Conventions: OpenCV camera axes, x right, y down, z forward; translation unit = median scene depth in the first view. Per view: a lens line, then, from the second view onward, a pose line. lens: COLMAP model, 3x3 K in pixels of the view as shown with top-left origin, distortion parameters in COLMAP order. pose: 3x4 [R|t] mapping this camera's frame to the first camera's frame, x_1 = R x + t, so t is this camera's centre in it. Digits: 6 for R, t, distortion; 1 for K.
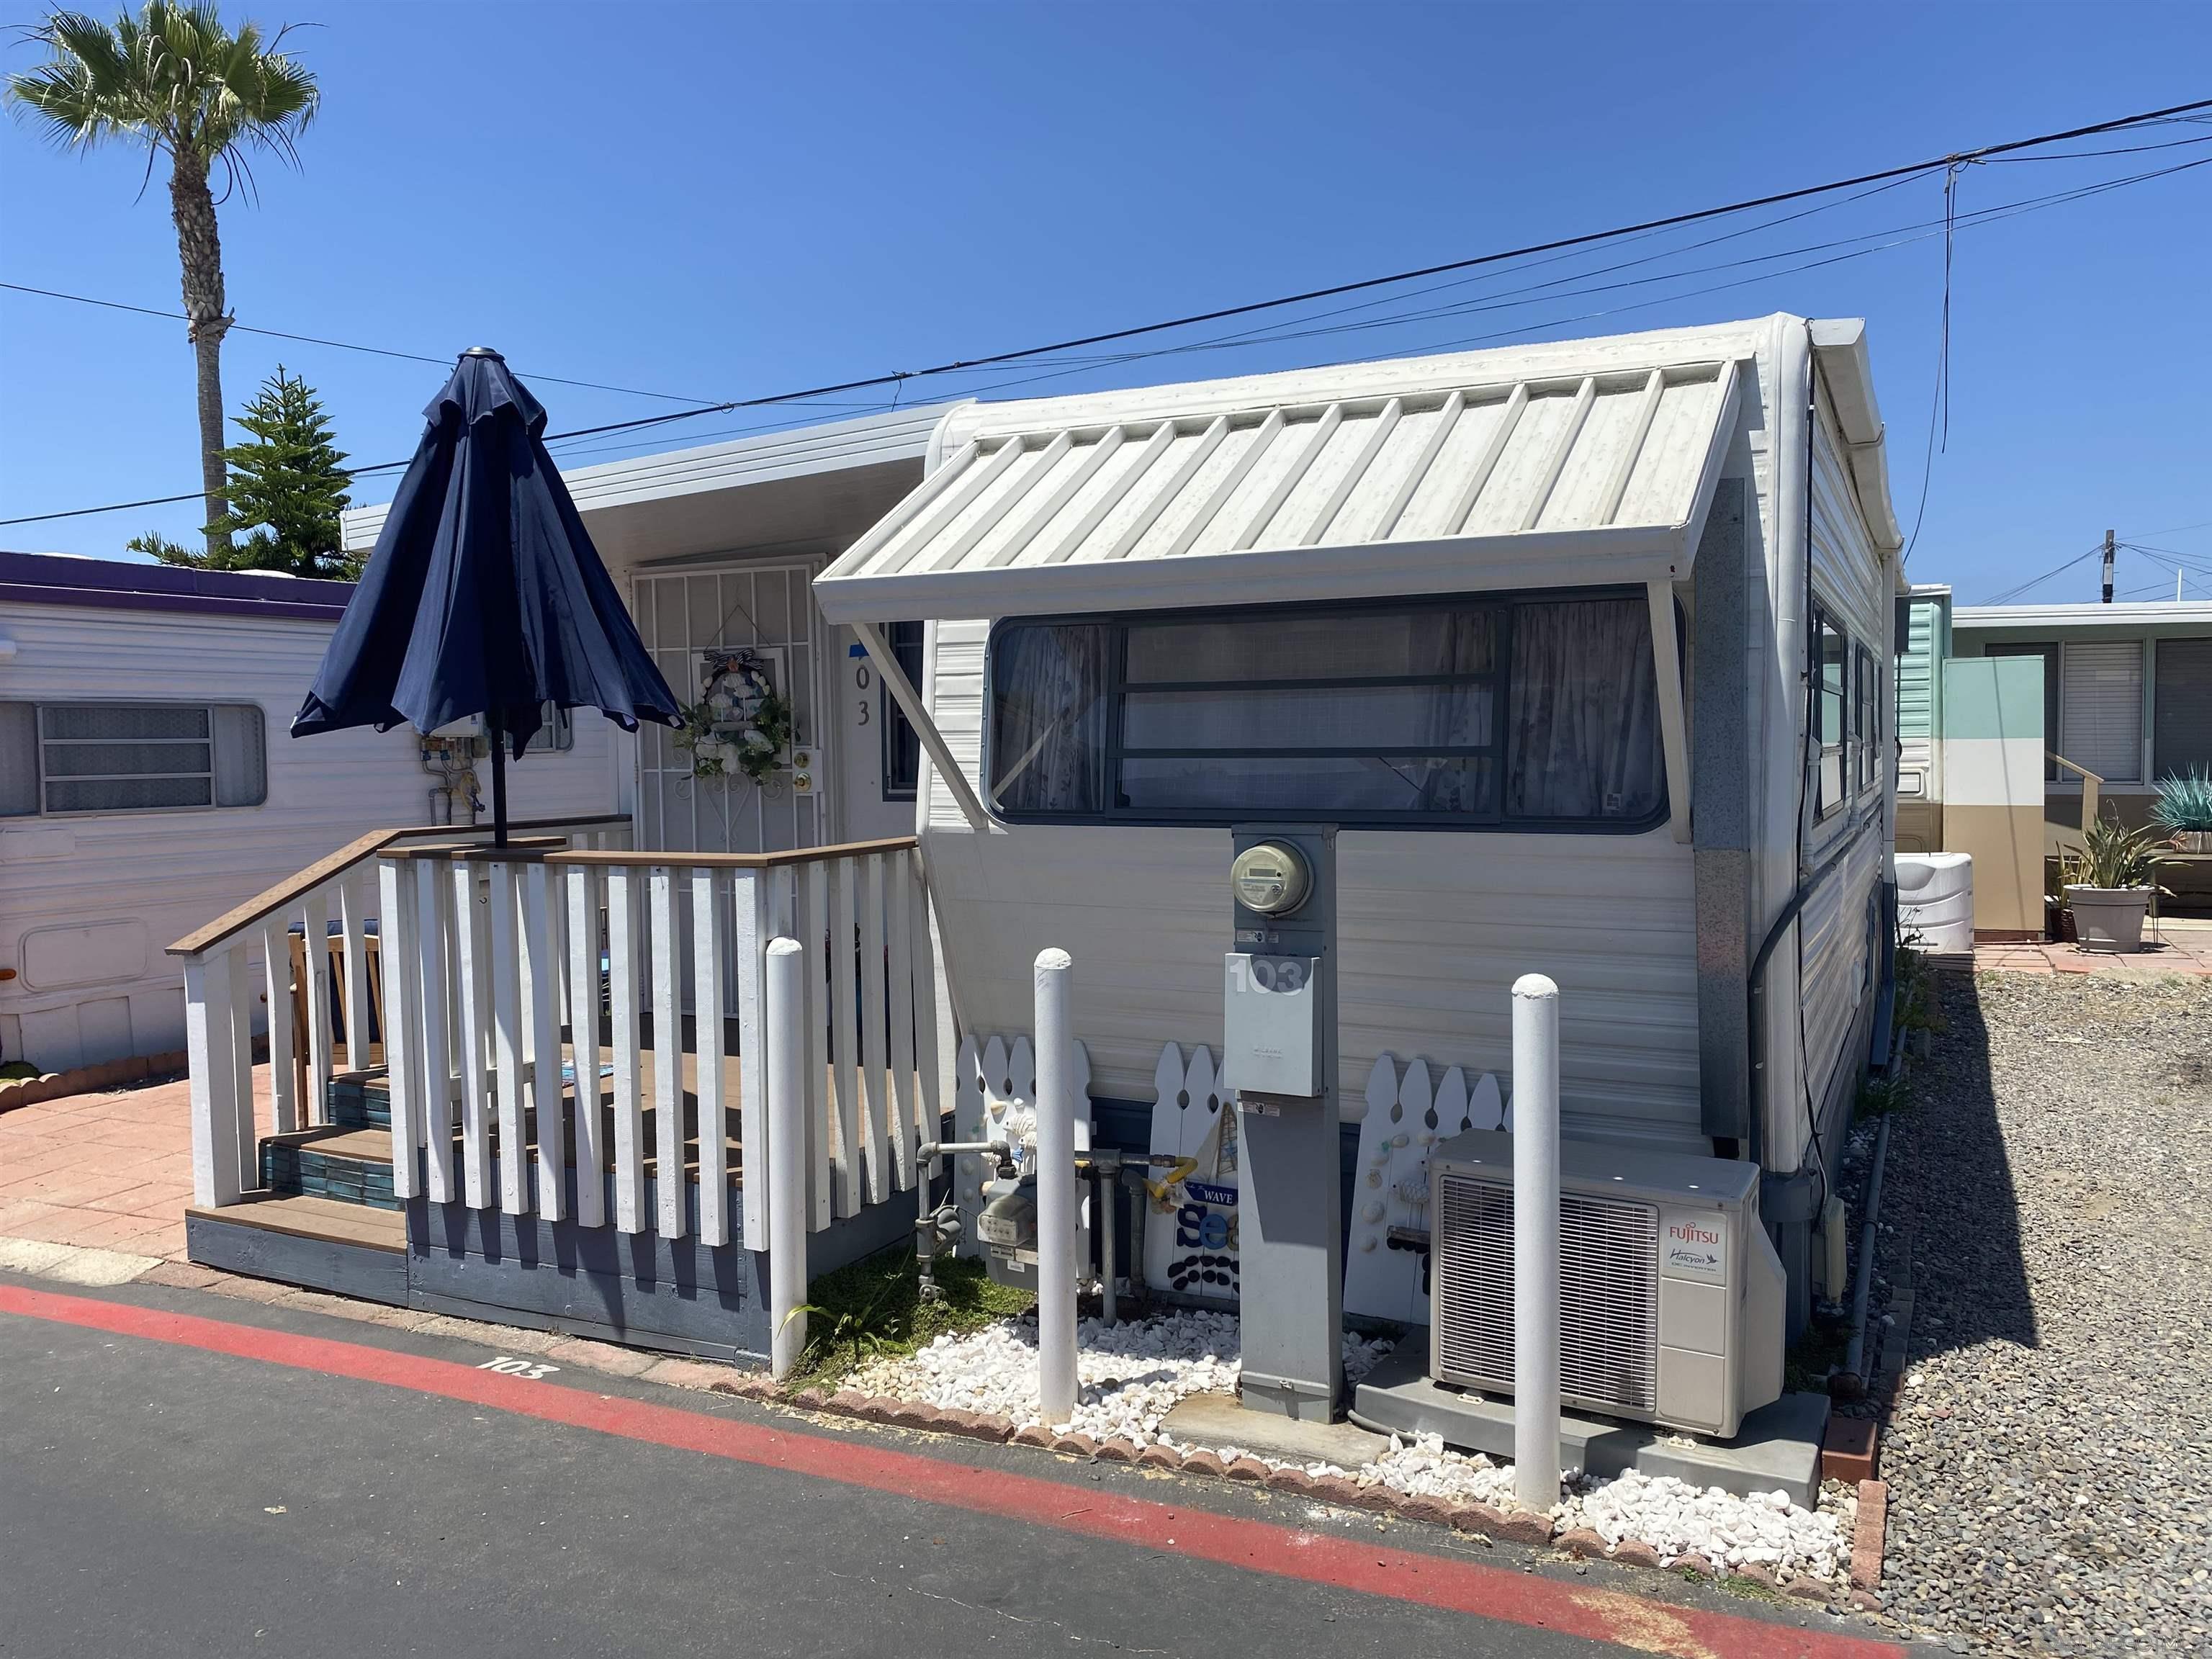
lens RADIAL K [[1643.4, 0, 1082.9], [0, 1643.4, 831.7], [0, 0, 1]] dist [0.066579, -0.056400]
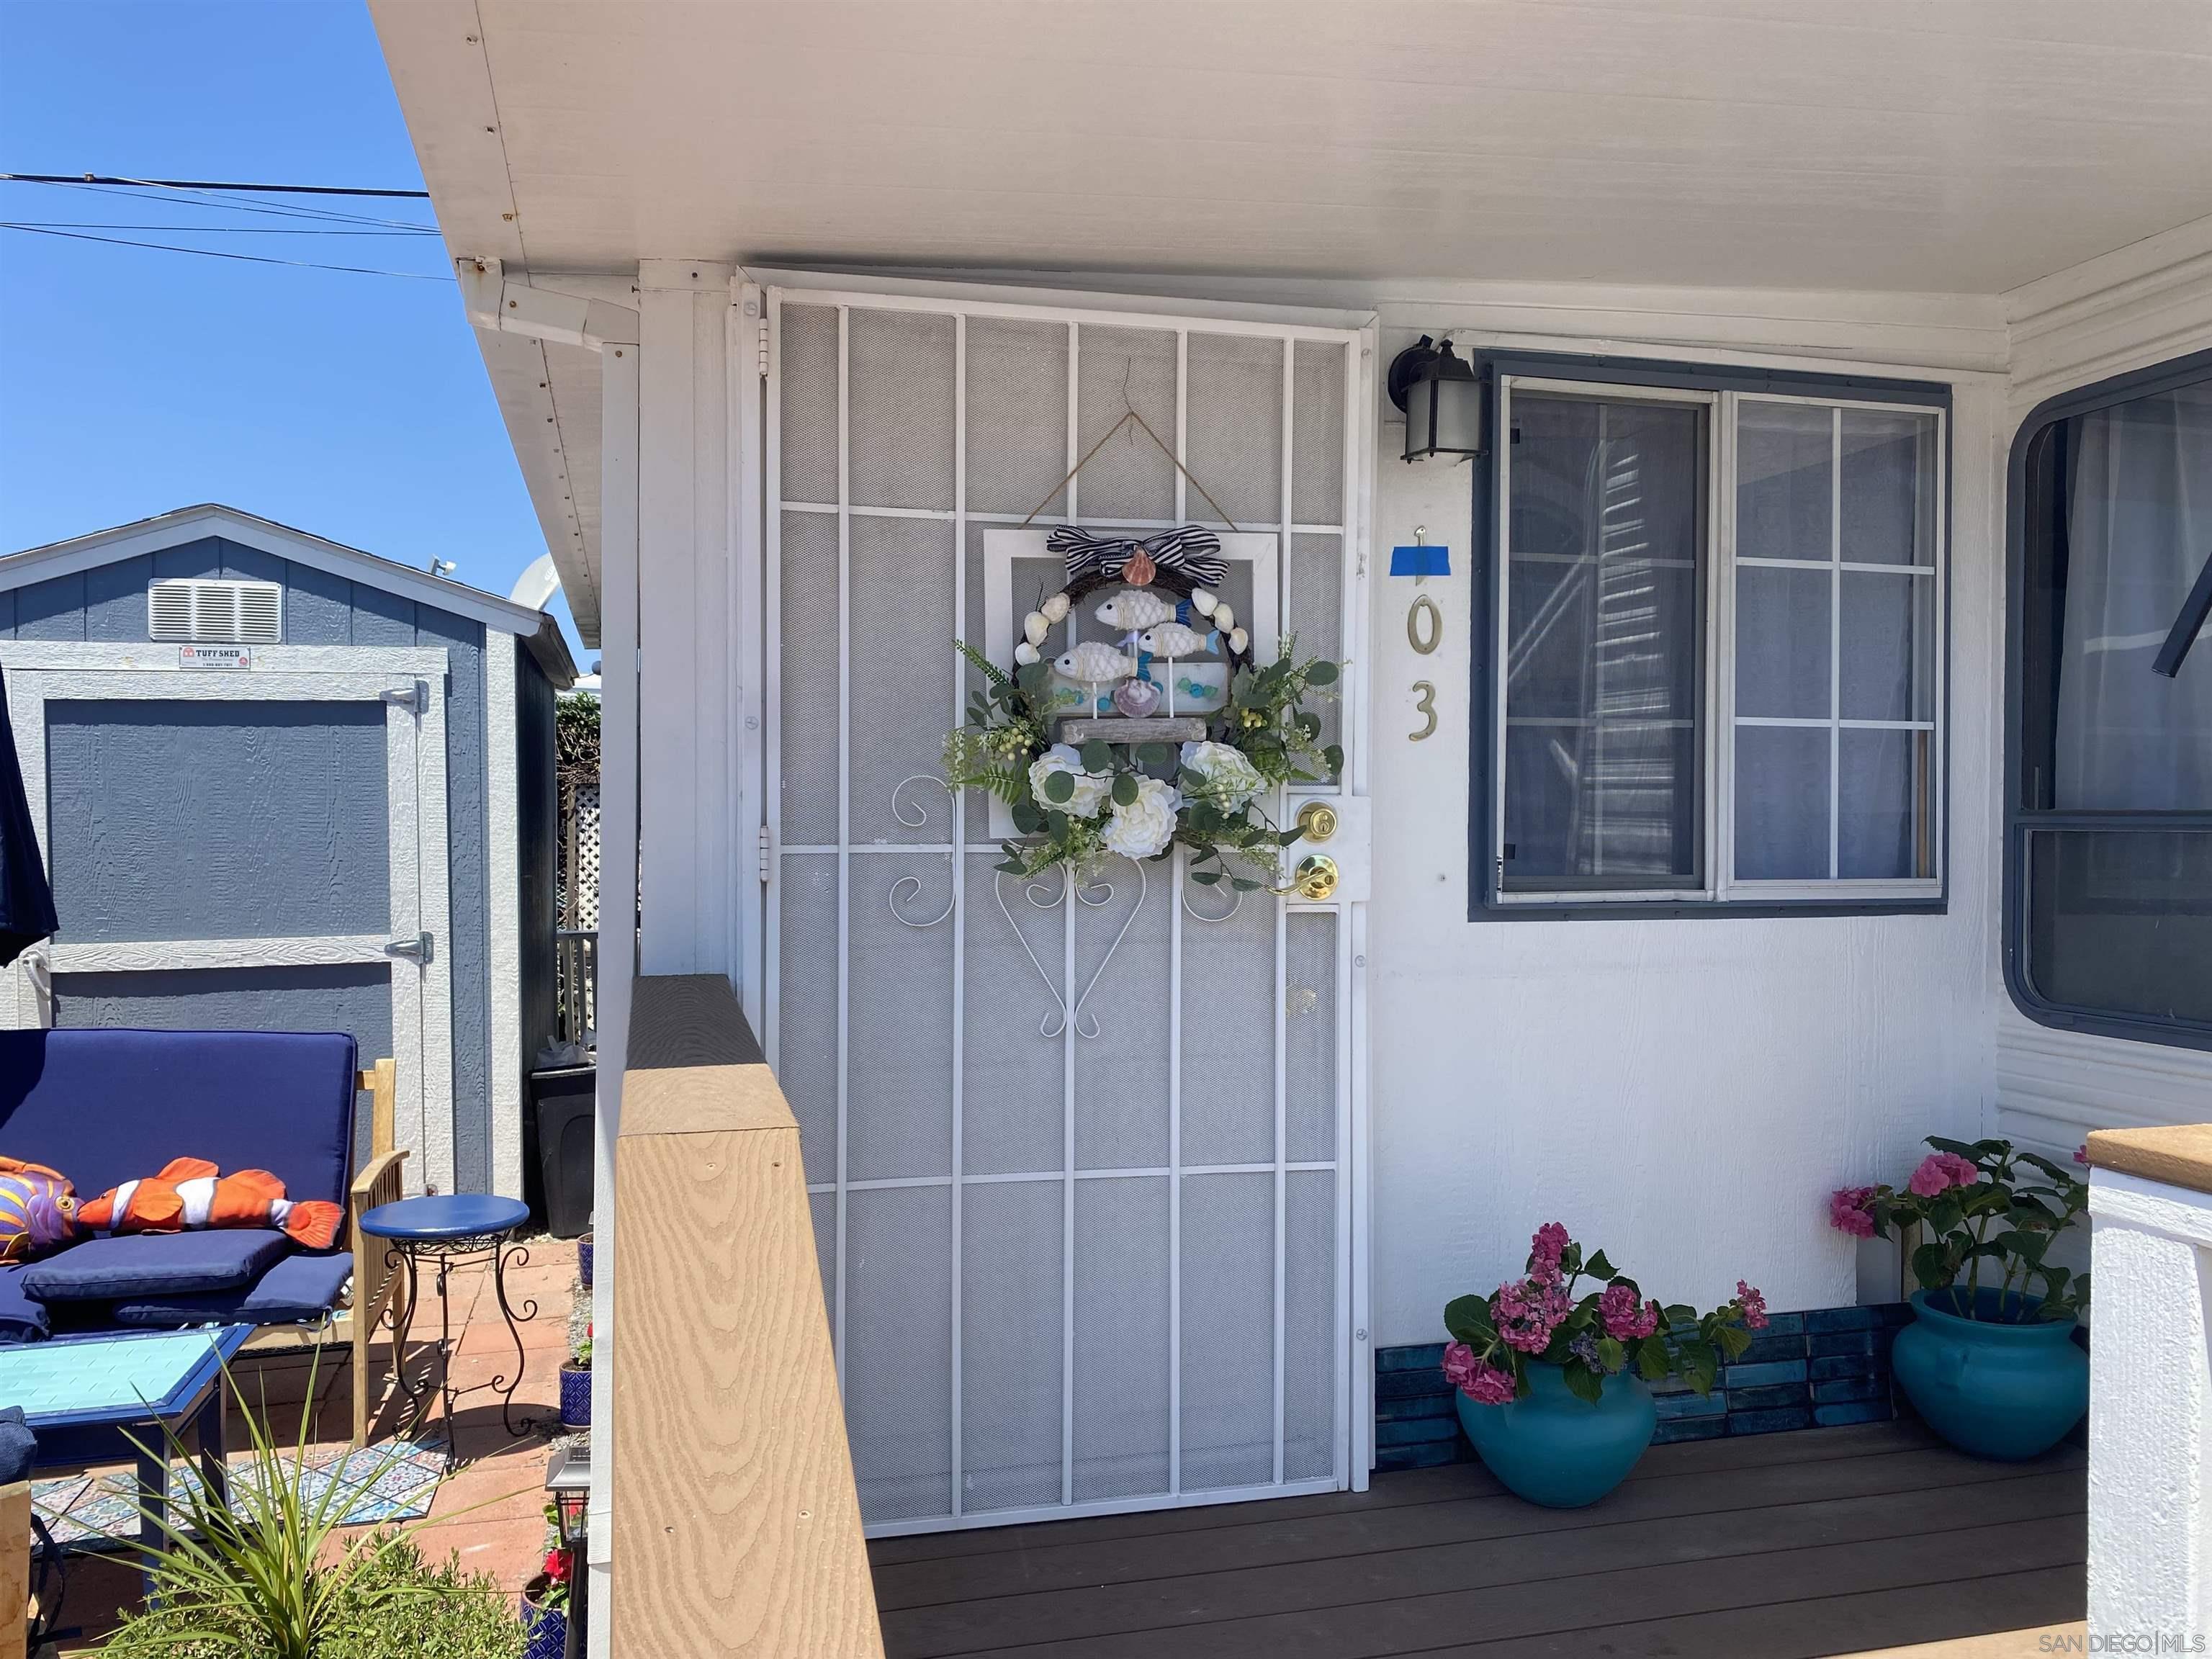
lens RADIAL K [[1651.6, 0, 1081.5], [0, 1651.6, 829.6], [0, 0, 1]] dist [0.041984, -0.057431]
pose [[0.747553, 0.004973, 0.664184, -0.636073], [0.026907, 0.998924, -0.037764, -0.037515], [-0.663657, 0.046102, 0.746615, 0.986581]]
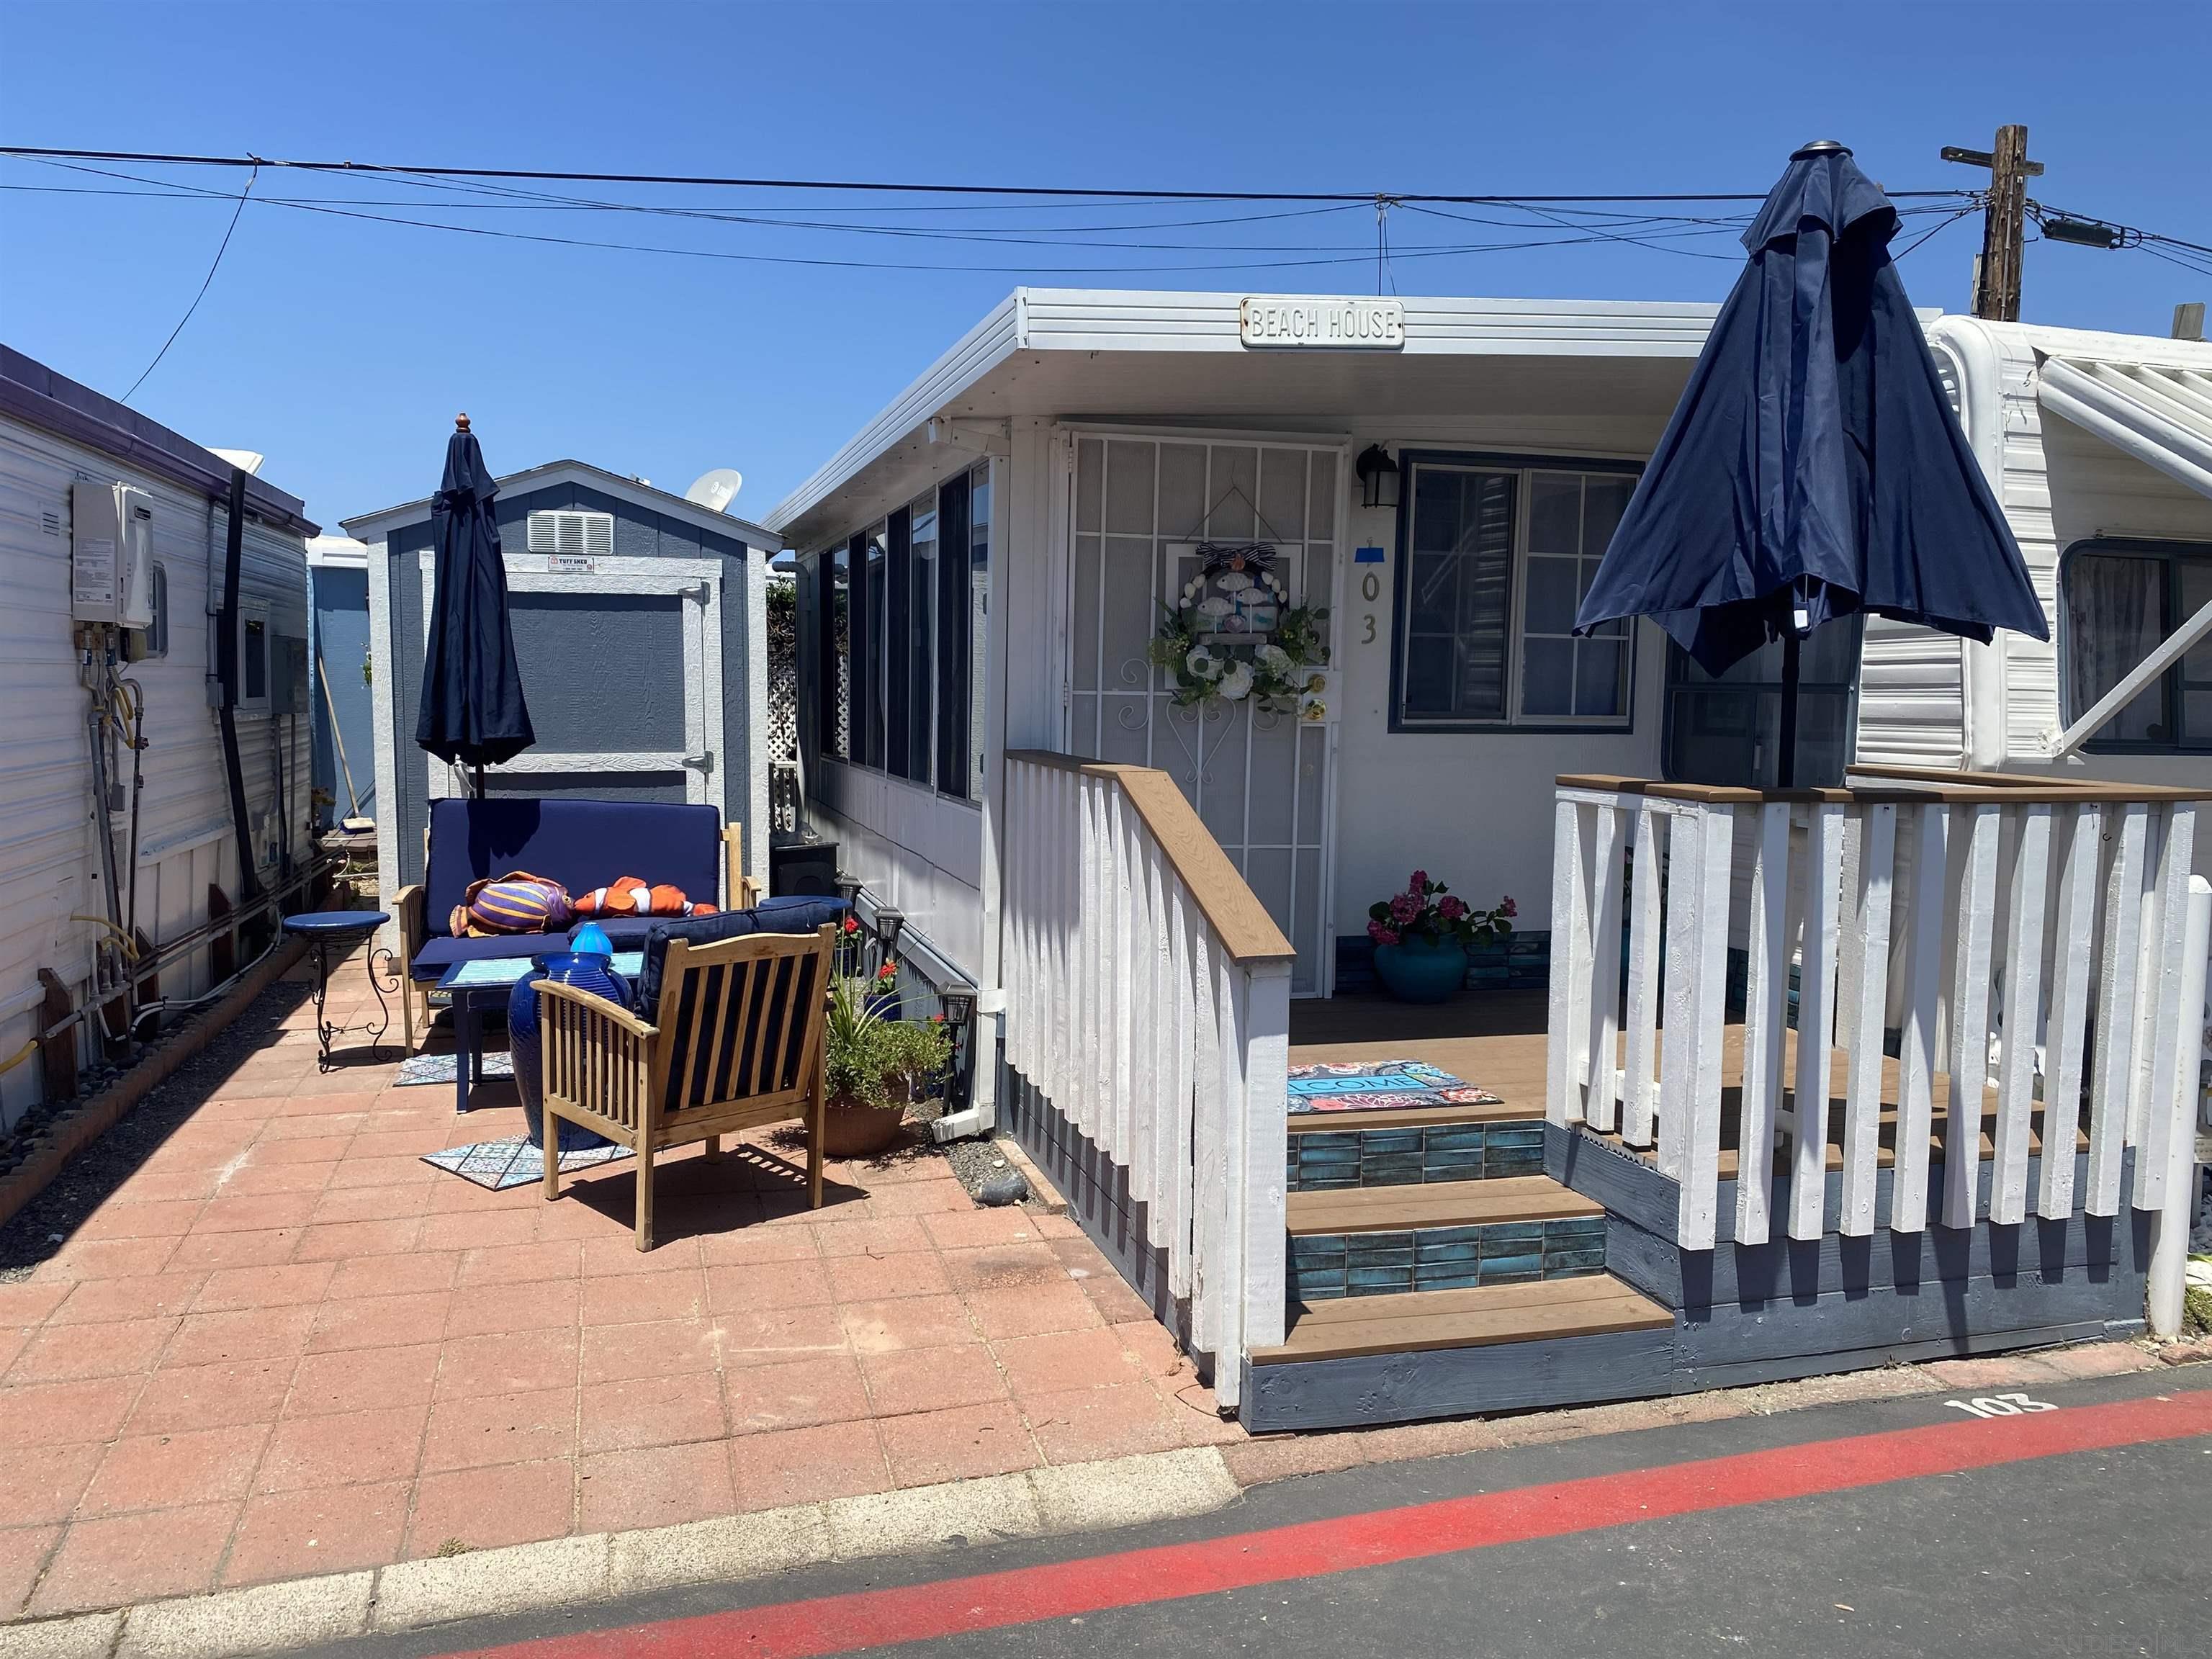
lens RADIAL K [[1643.4, 0, 1082.9], [0, 1643.4, 831.7], [0, 0, 1]] dist [0.066579, -0.056400]
pose [[0.732645, -0.040726, 0.679392, -1.101075], [0.013820, 0.998893, 0.044974, -0.010016], [-0.680471, -0.023561, 0.732396, 0.624100]]
